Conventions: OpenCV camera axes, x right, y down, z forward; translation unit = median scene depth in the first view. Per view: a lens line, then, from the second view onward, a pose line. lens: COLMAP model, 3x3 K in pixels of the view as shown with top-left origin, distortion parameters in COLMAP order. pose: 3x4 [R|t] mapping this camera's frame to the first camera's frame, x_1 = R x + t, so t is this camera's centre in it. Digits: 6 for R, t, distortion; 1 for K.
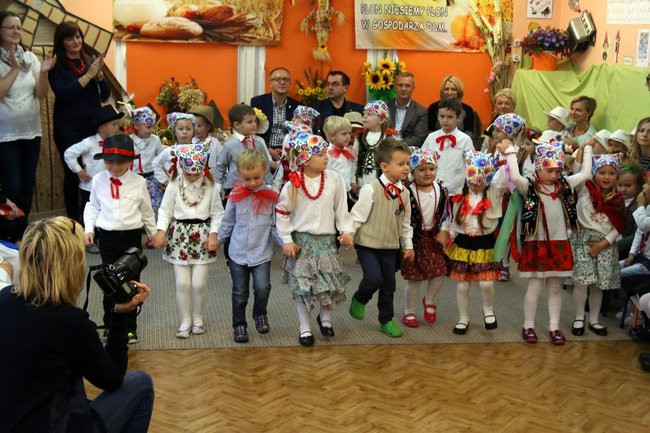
lens RADIAL K [[1039.1, 0, 314.5], [0, 1039.1, 206.2], [0, 0, 1]] dist [0.024795, 0.089444]
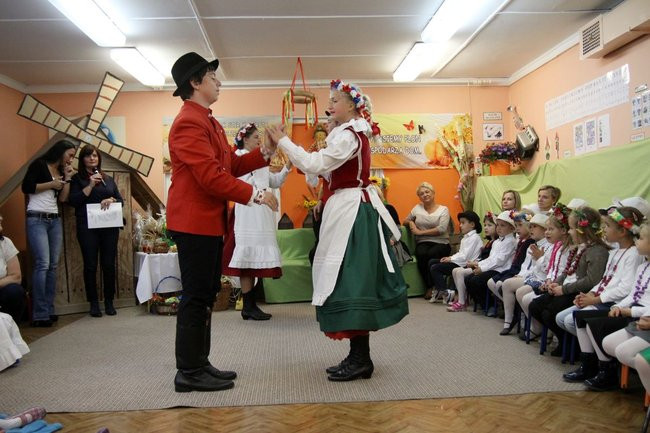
lens RADIAL K [[606.8, 0, 325.0], [0, 606.8, 216.5], [0, 0, 1]] dist [-0.072417, 0.117689]
pose [[0.993885, -0.057220, -0.094443, 0.078311], [0.038832, 0.981752, -0.186157, 0.043912], [0.103372, 0.181352, 0.977970, 0.284841]]
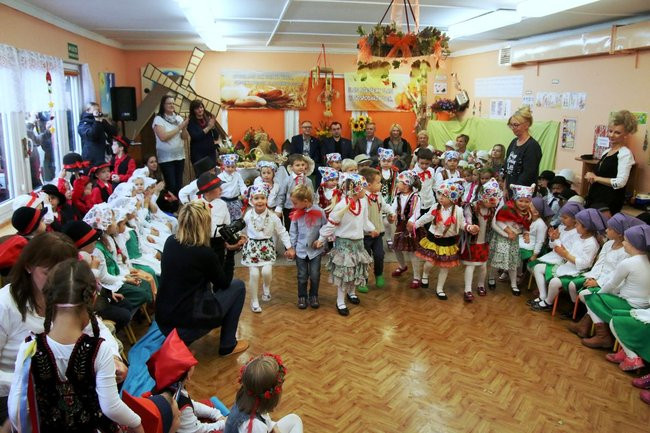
lens RADIAL K [[531.4, 0, 321.5], [0, 531.4, 222.1], [0, 0, 1]] dist [-0.109910, 0.073051]
pose [[0.999870, -0.014390, -0.007277, -0.001349], [0.014781, 0.998263, 0.057025, -0.001580], [0.006444, -0.057125, 0.998346, 0.009368]]
